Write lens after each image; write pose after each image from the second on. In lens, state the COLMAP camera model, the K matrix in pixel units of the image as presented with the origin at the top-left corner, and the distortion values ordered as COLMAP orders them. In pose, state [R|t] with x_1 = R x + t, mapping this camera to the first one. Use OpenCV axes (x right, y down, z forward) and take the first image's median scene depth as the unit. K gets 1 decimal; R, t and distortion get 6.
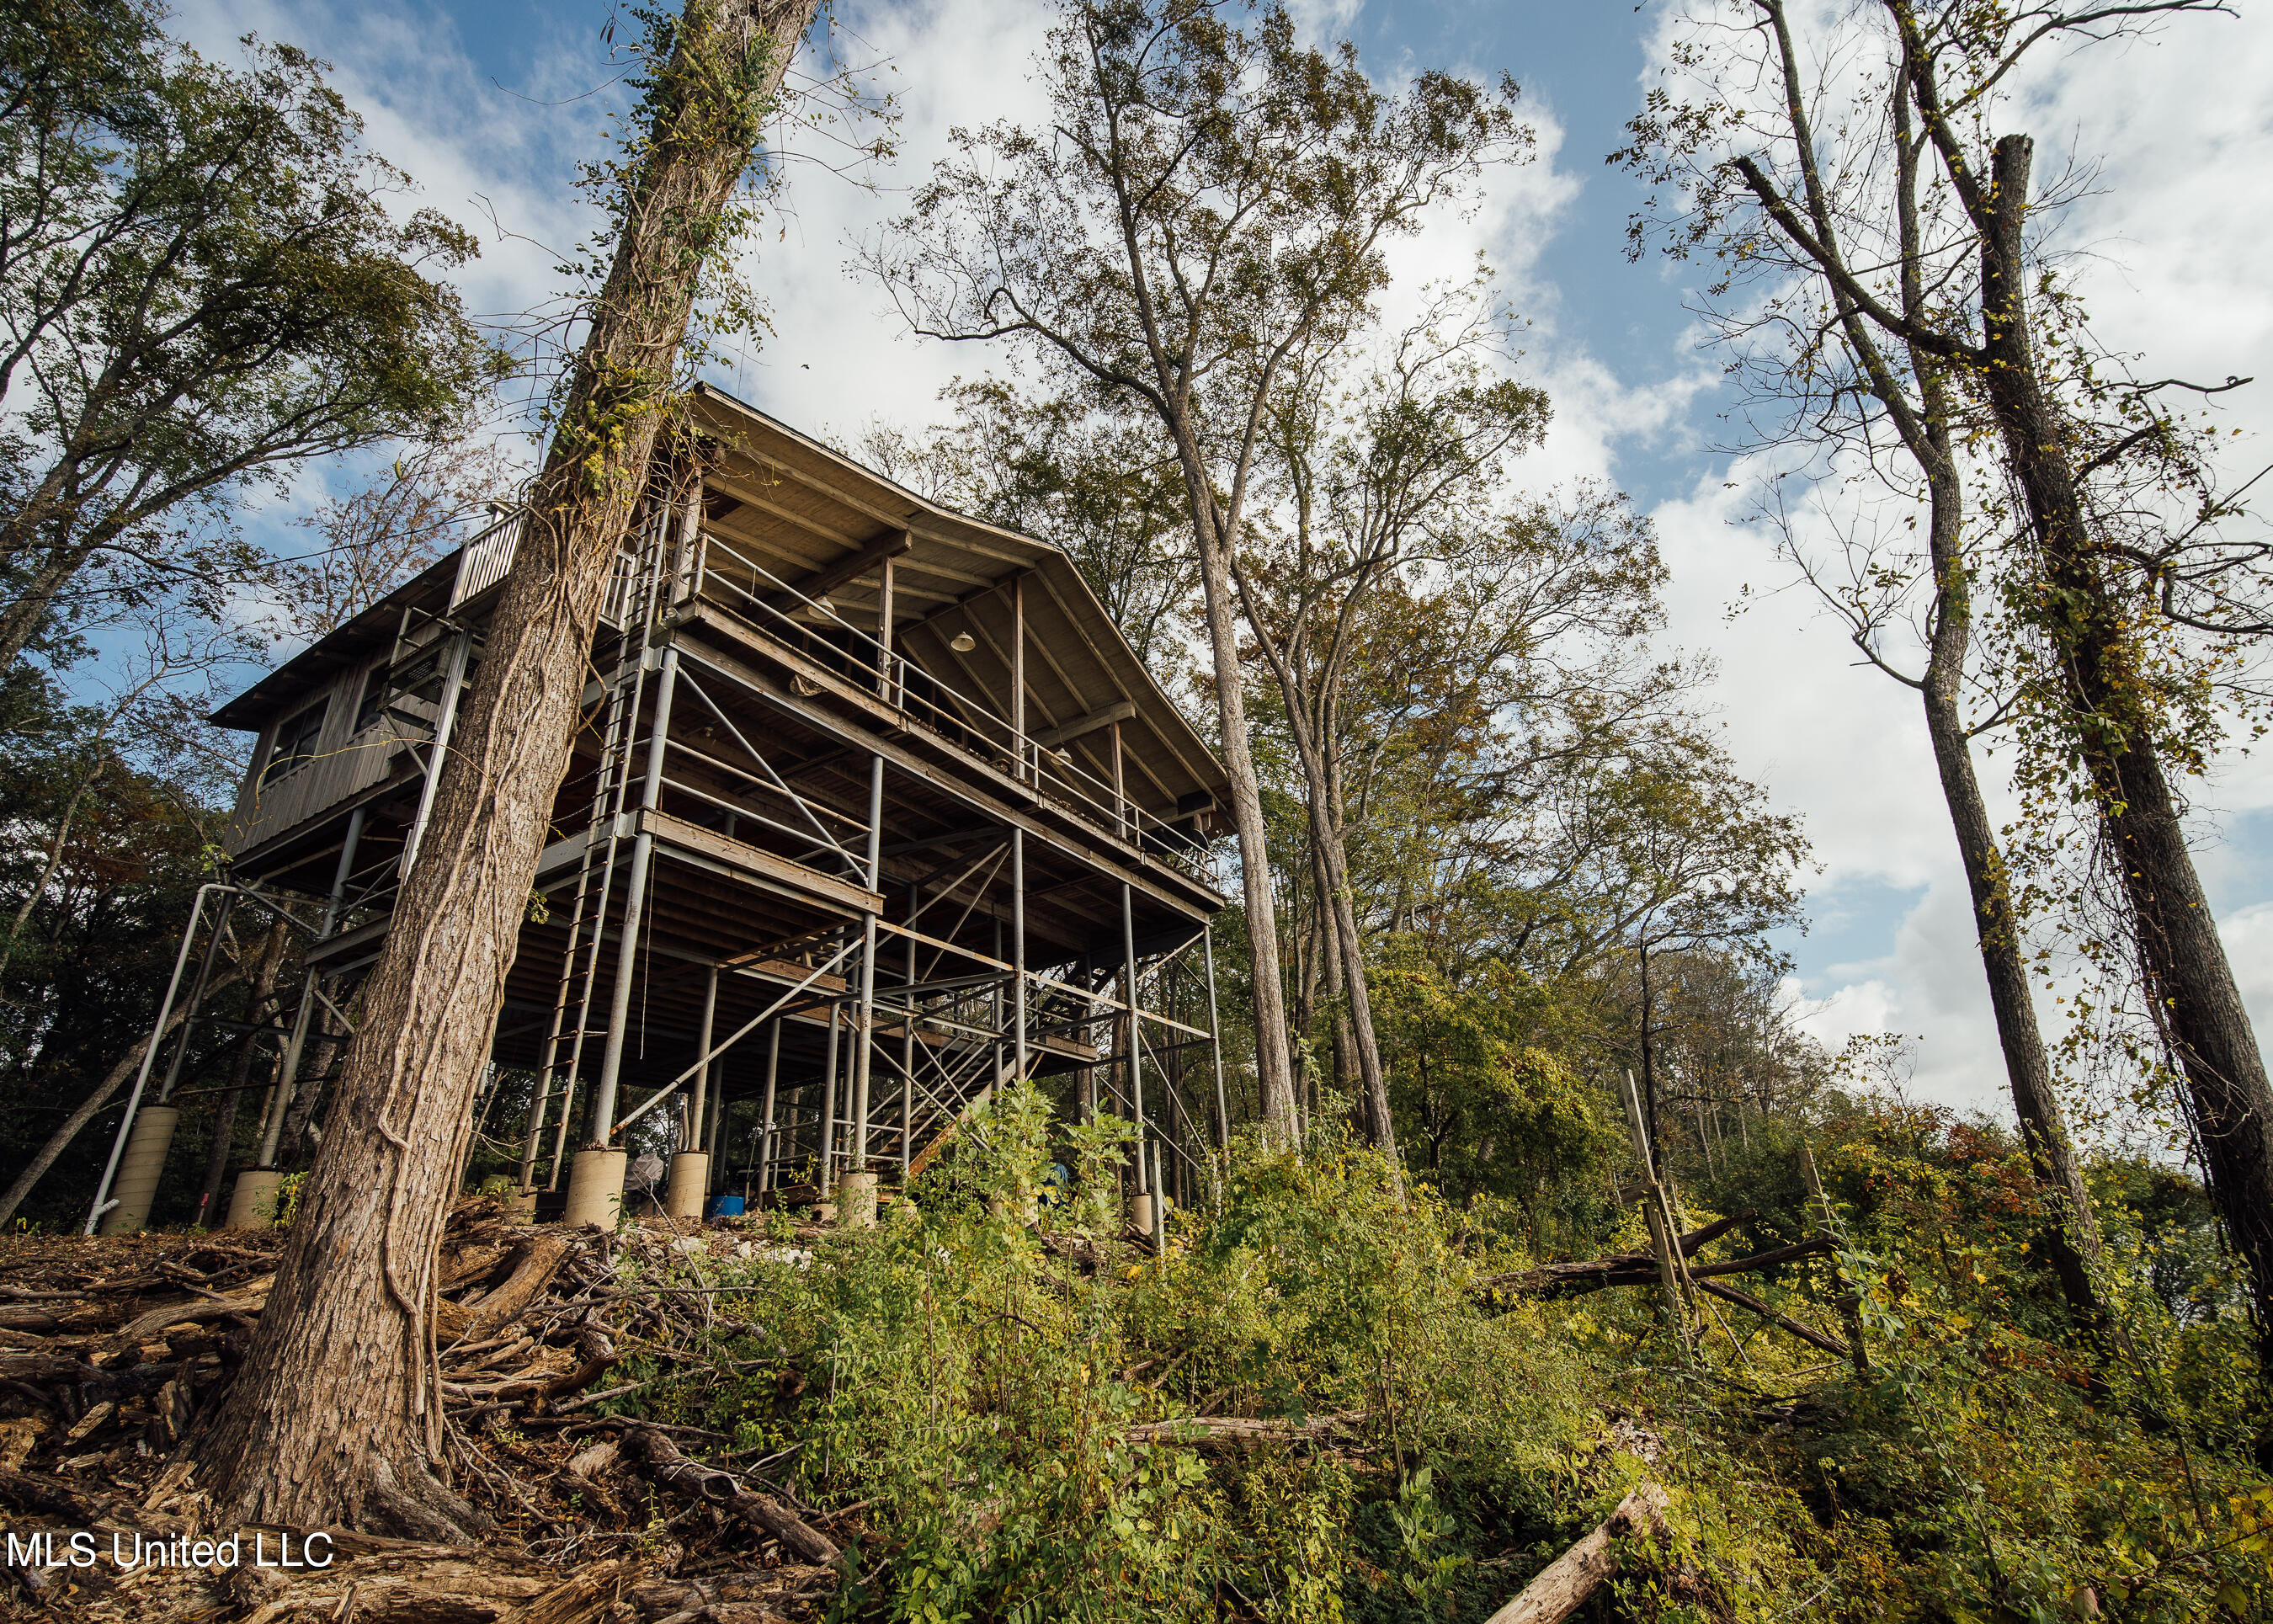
lens RADIAL K [[1102.7, 0, 1087.4], [0, 1102.7, 784.5], [0, 0, 1]] dist [0.014583, 0.000609]
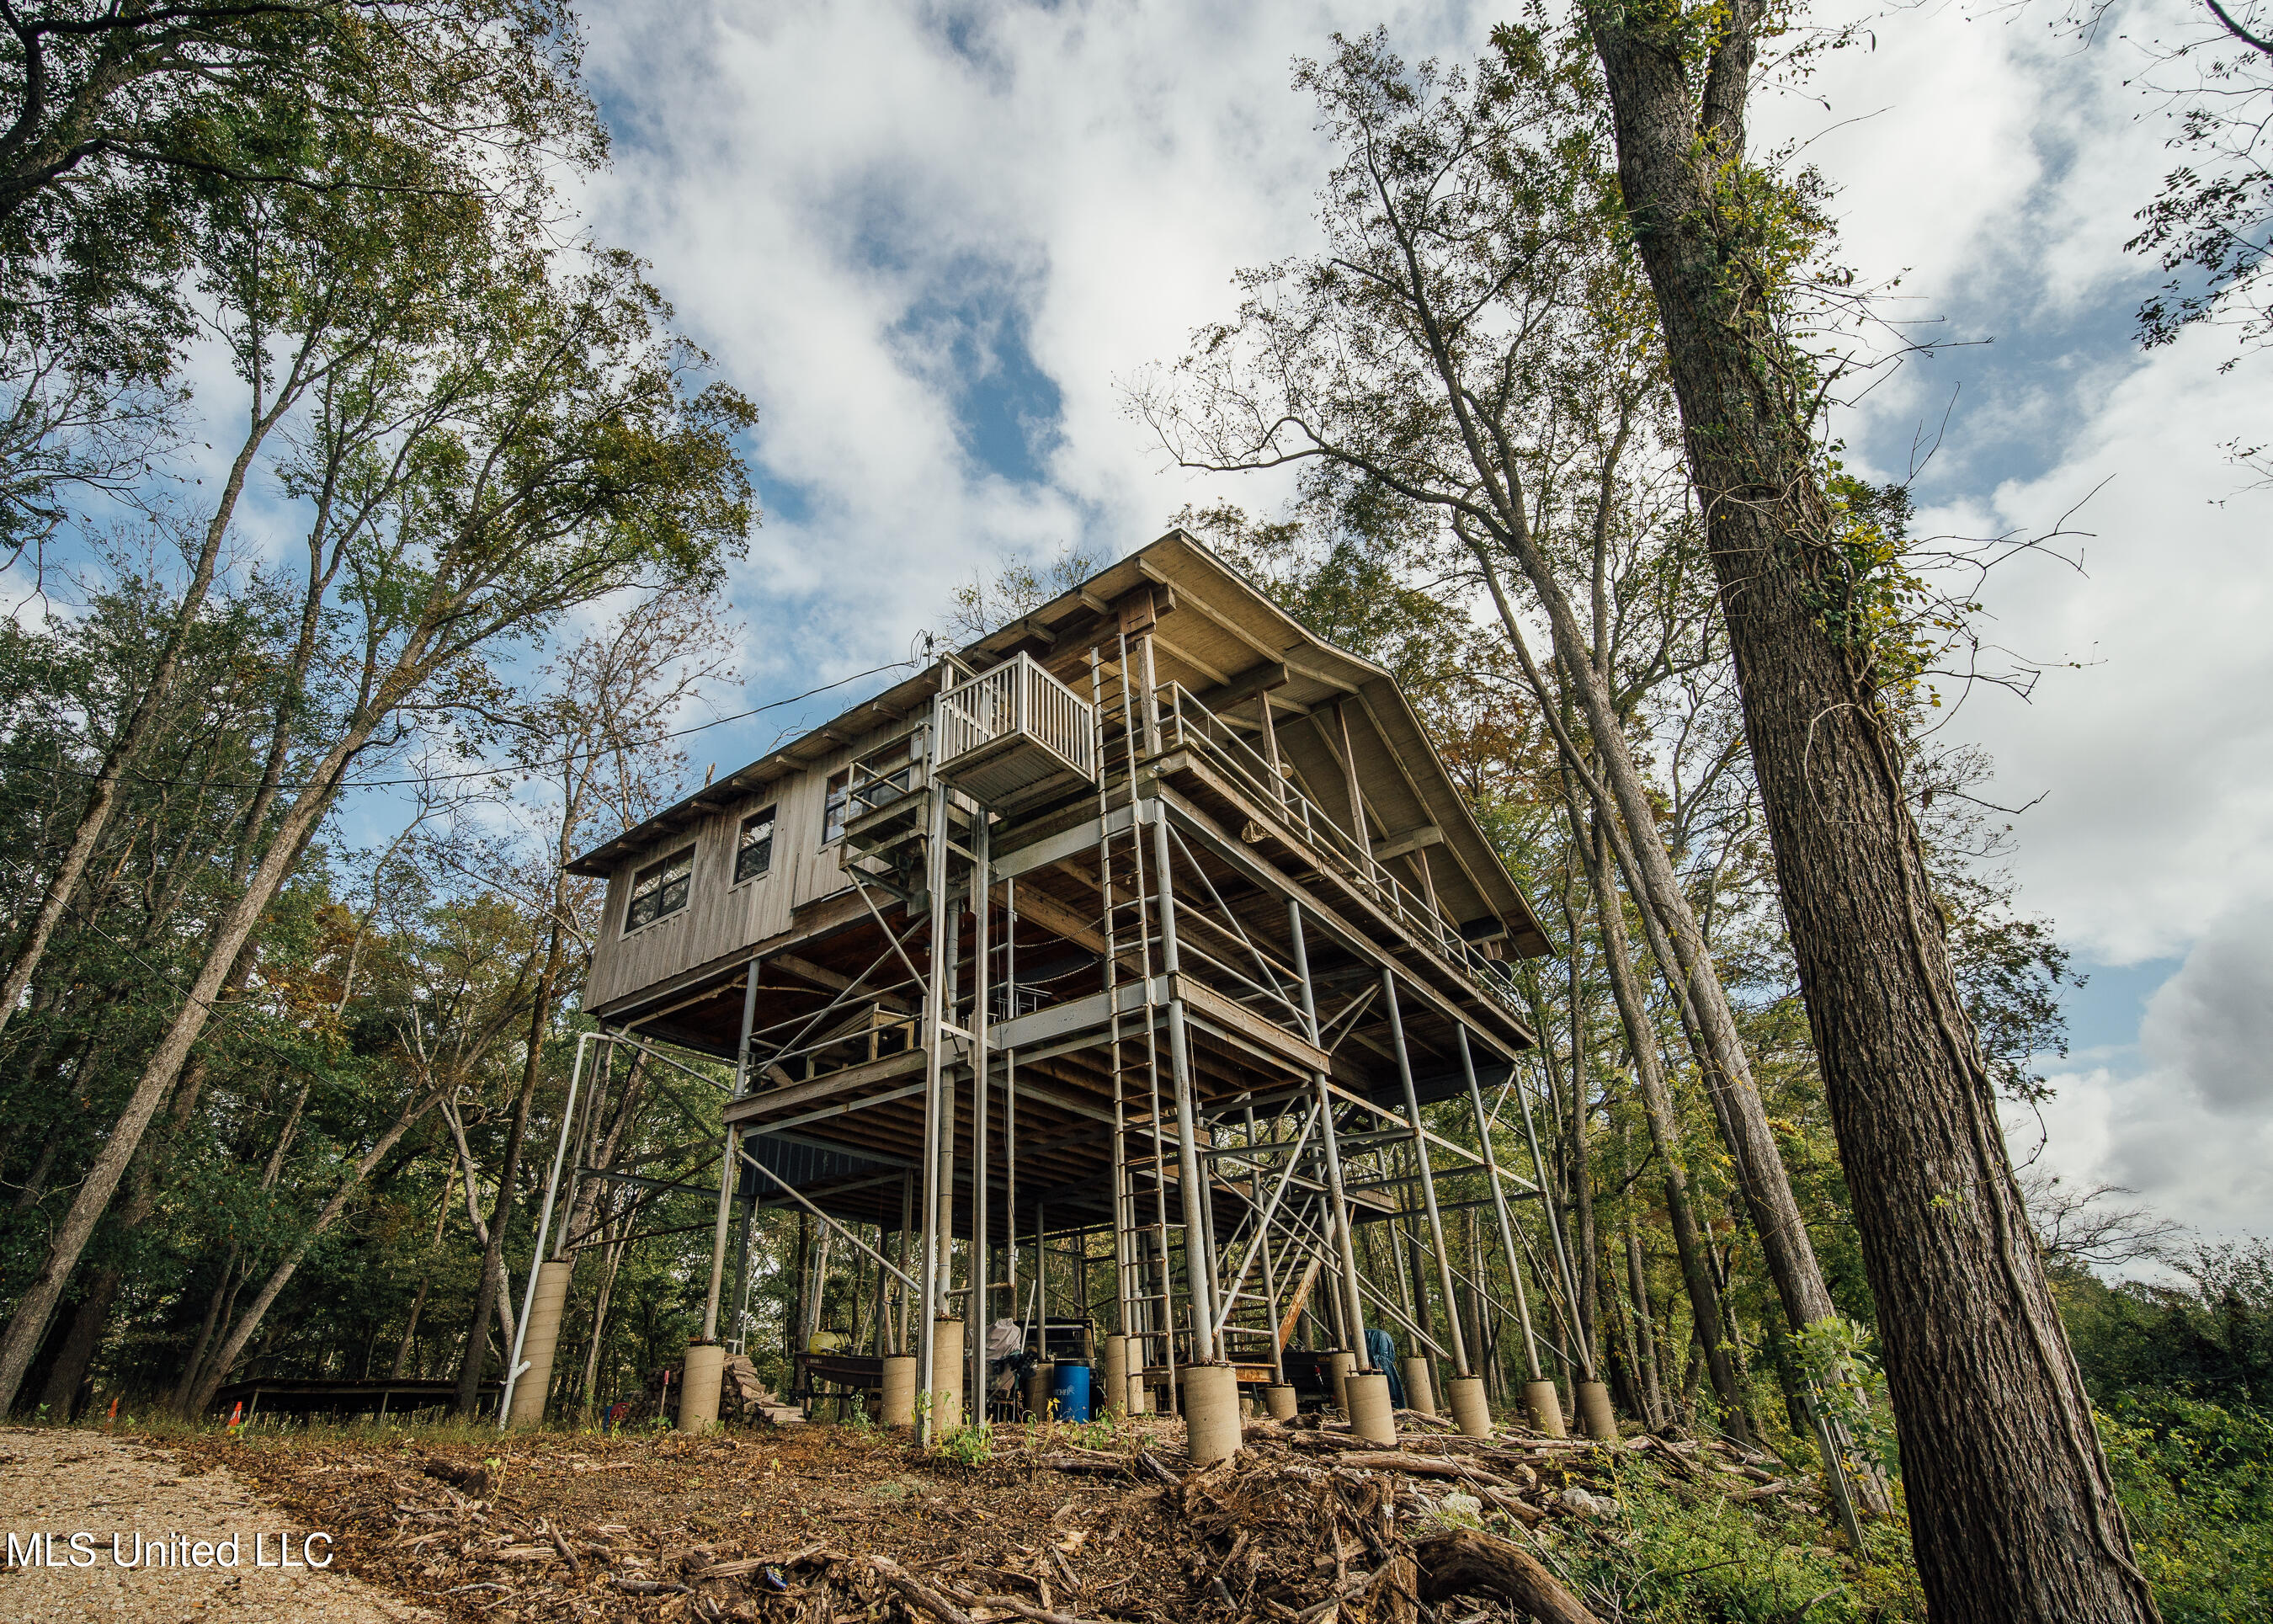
lens RADIAL K [[1102.7, 0, 1087.4], [0, 1102.7, 784.5], [0, 0, 1]] dist [0.014583, 0.000609]
pose [[0.994010, -0.025816, -0.106198, -0.258689], [0.015148, 0.994865, -0.100067, -0.031804], [0.108236, 0.097859, 0.989297, 0.028692]]
